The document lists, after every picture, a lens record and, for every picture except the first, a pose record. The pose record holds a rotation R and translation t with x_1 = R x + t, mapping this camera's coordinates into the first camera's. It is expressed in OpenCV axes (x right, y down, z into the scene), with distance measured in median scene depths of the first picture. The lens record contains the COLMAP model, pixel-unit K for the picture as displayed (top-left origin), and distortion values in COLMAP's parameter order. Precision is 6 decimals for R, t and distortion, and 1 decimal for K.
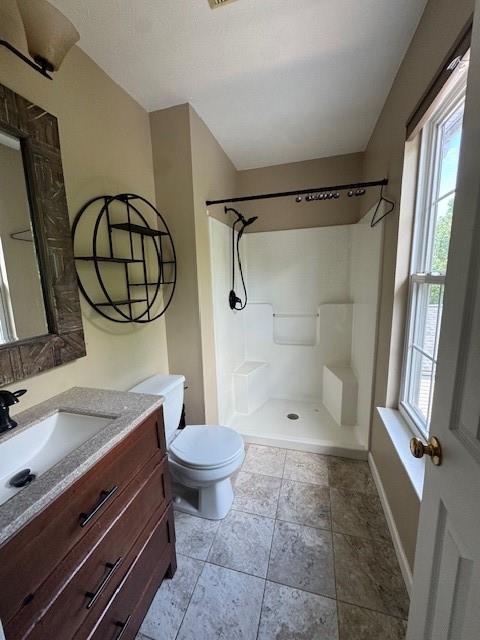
lens RADIAL K [[258.5, 0, 240.0], [0, 258.5, 320.0], [0, 0, 1]] dist [0.001921, 0.000046]
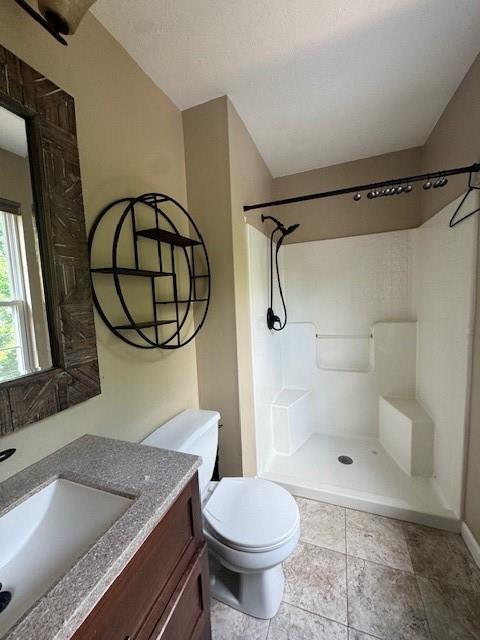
lens RADIAL K [[258.5, 0, 240.0], [0, 258.5, 320.0], [0, 0, 1]] dist [0.001921, 0.000046]
pose [[0.995862, -0.006869, -0.090618, -0.082874], [0.000749, 0.997726, -0.067401, -0.023919], [0.090874, 0.067054, 0.993602, 0.196067]]
